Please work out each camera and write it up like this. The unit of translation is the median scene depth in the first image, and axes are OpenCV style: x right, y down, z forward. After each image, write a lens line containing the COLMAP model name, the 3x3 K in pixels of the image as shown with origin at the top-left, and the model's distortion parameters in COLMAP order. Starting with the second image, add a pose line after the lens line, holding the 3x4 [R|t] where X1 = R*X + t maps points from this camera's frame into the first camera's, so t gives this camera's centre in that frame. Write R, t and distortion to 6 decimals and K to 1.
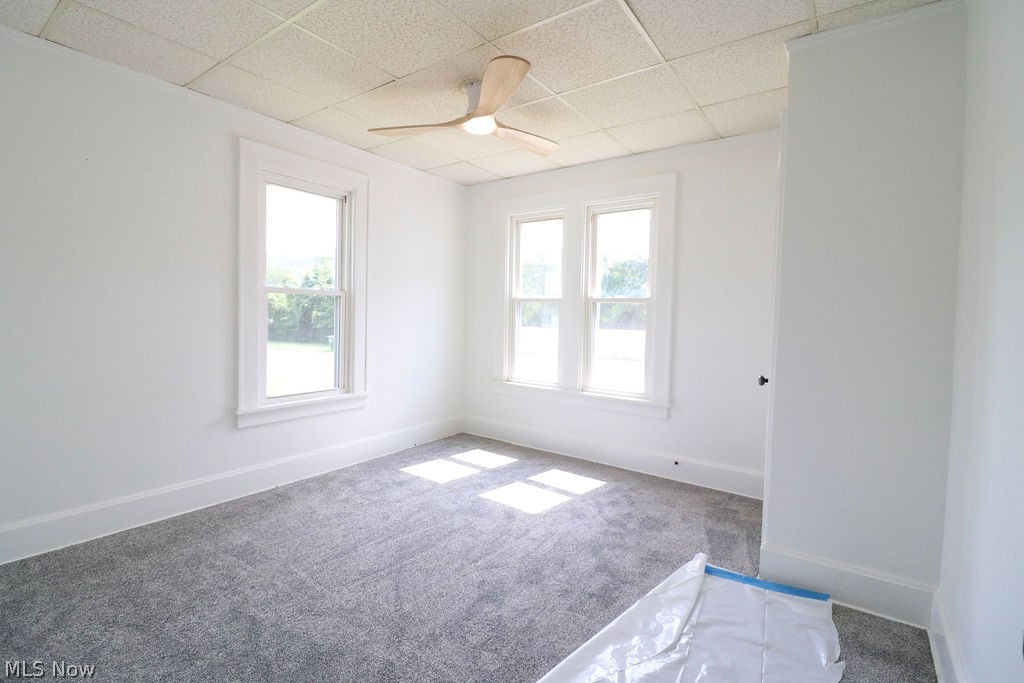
lens RADIAL K [[476.0, 0, 510.8], [0, 476.0, 330.4], [0, 0, 1]] dist [0.003013, -0.012286]
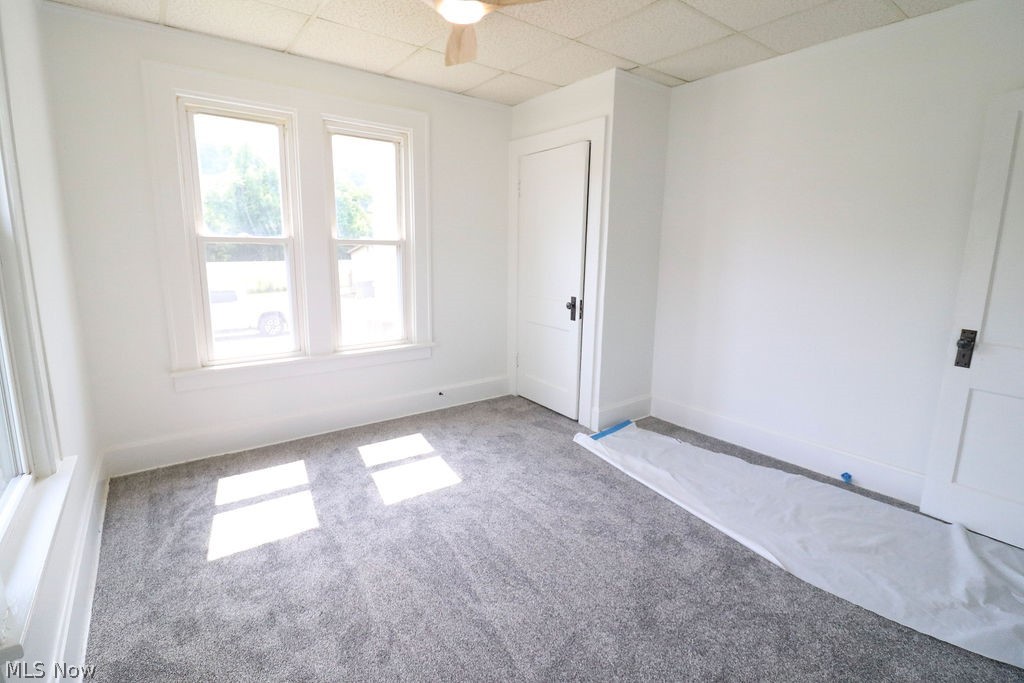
lens RADIAL K [[476.0, 0, 510.8], [0, 476.0, 330.4], [0, 0, 1]] dist [0.003013, -0.012286]
pose [[0.288746, -0.179016, 0.940521, -0.627521], [0.030457, 0.983584, 0.177862, -0.057392], [-0.956921, -0.022712, 0.289458, 0.540029]]
